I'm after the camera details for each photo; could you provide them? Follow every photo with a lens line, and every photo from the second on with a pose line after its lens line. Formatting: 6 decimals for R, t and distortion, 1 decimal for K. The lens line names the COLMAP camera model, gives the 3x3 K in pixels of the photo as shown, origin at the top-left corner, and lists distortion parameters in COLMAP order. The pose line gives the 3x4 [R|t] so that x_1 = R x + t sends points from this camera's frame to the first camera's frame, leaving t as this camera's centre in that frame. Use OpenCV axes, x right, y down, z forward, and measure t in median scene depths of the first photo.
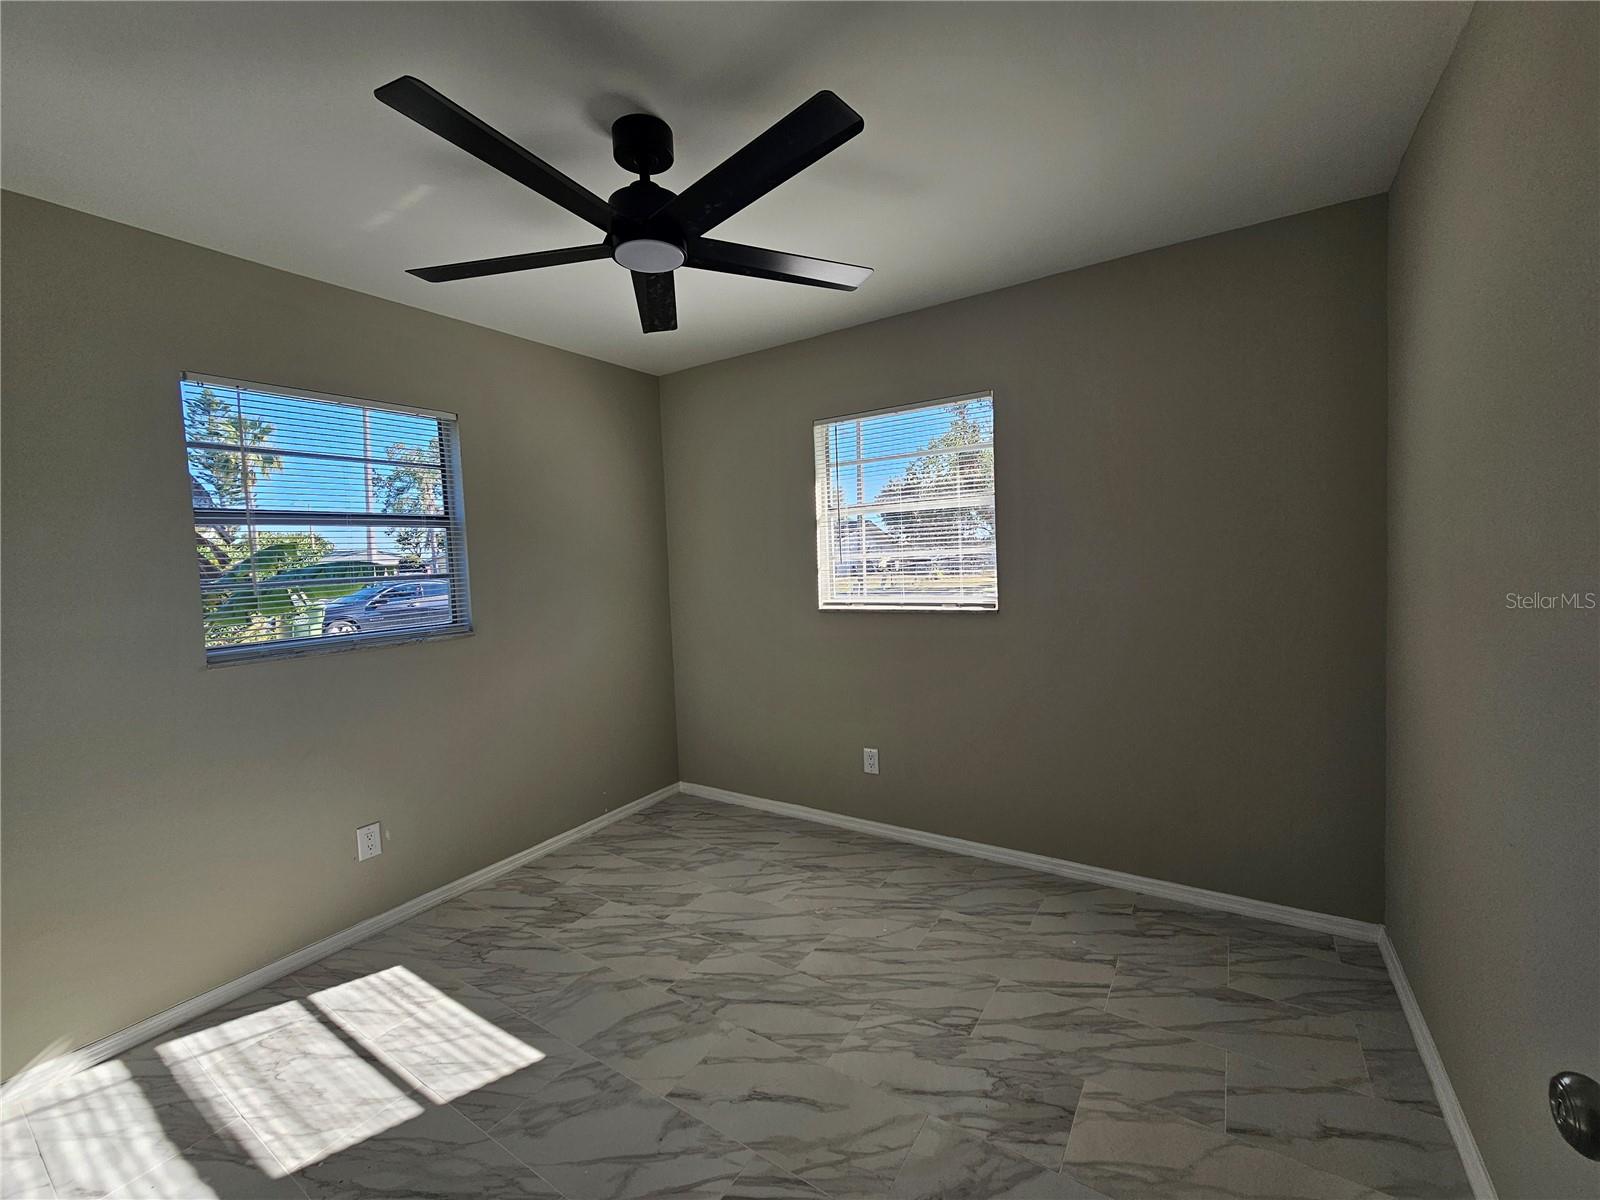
lens RADIAL K [[654.2, 0, 794.2], [0, 654.2, 599.1], [0, 0, 1]] dist [-0.002024, -0.000501]
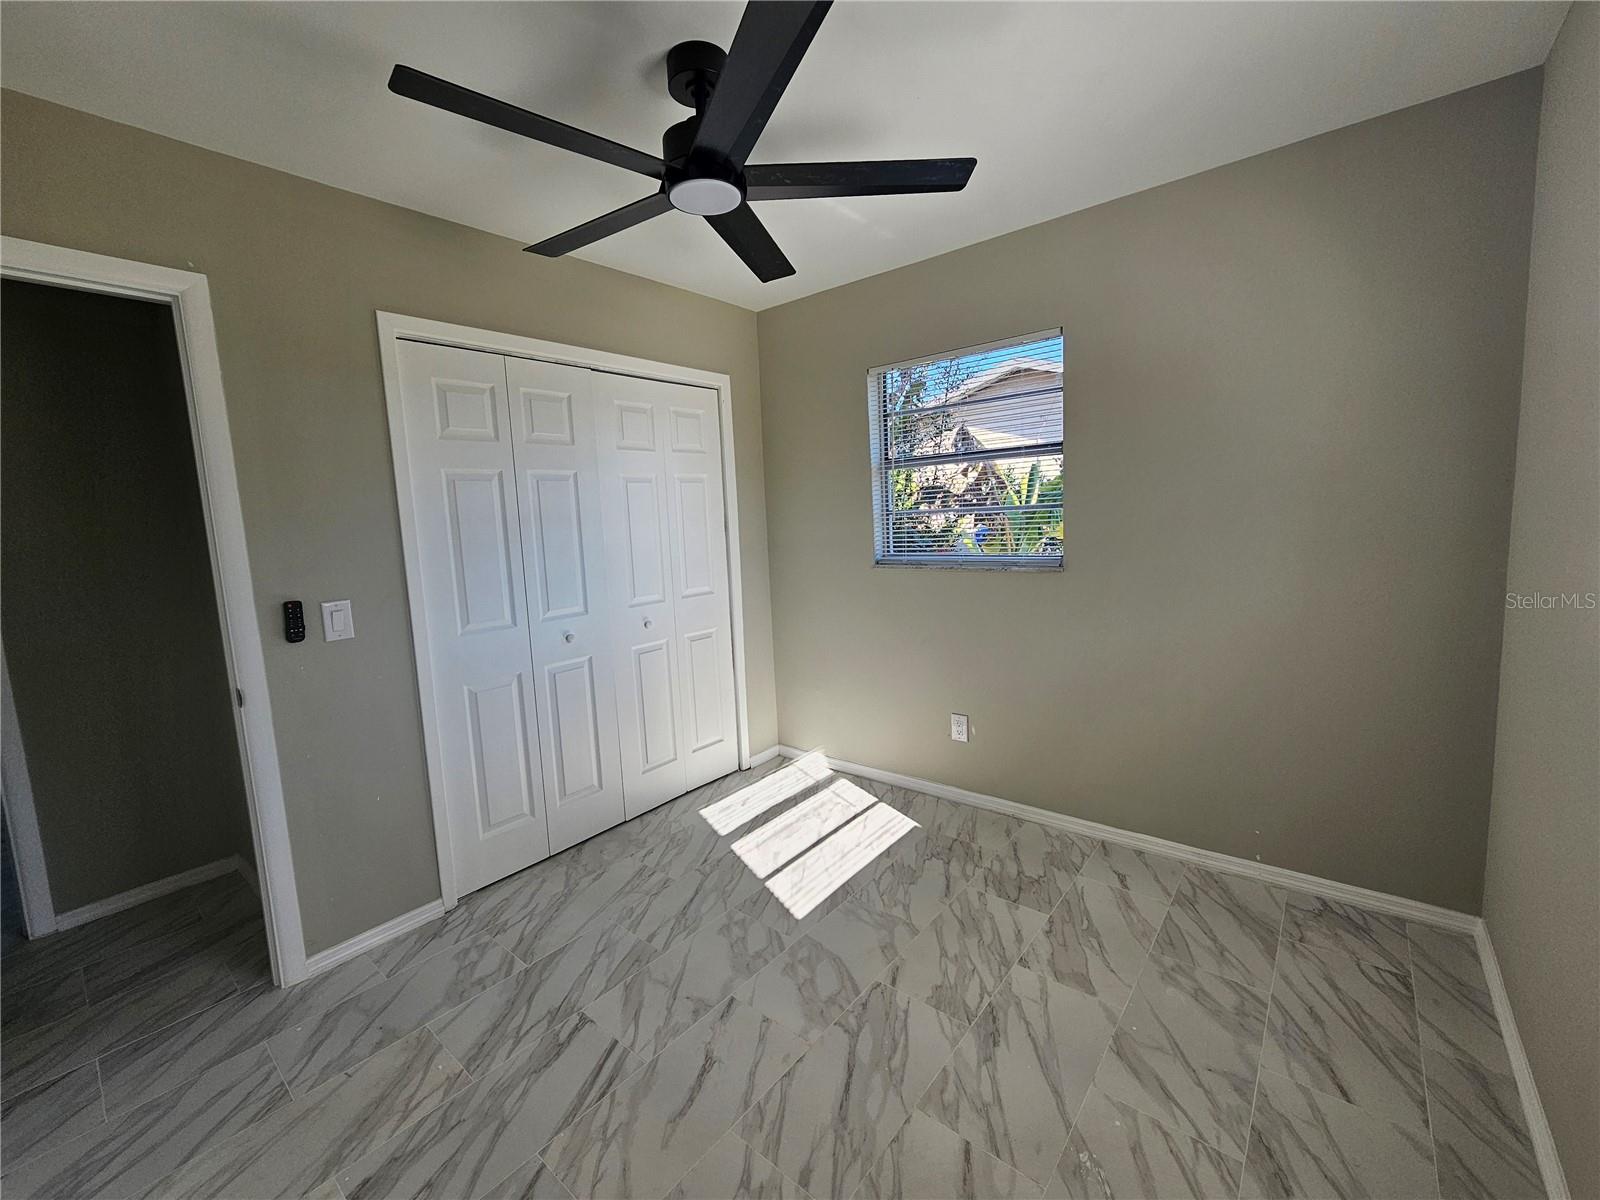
lens RADIAL K [[654.2, 0, 800.0], [0, 654.2, 601.1], [0, 0, 1]] dist [-0.002024, -0.000501]
pose [[-0.095073, 0.186010, -0.977937, 0.563381], [-0.015619, 0.981988, 0.188298, -0.090640], [0.995348, 0.033177, -0.090455, 0.875636]]
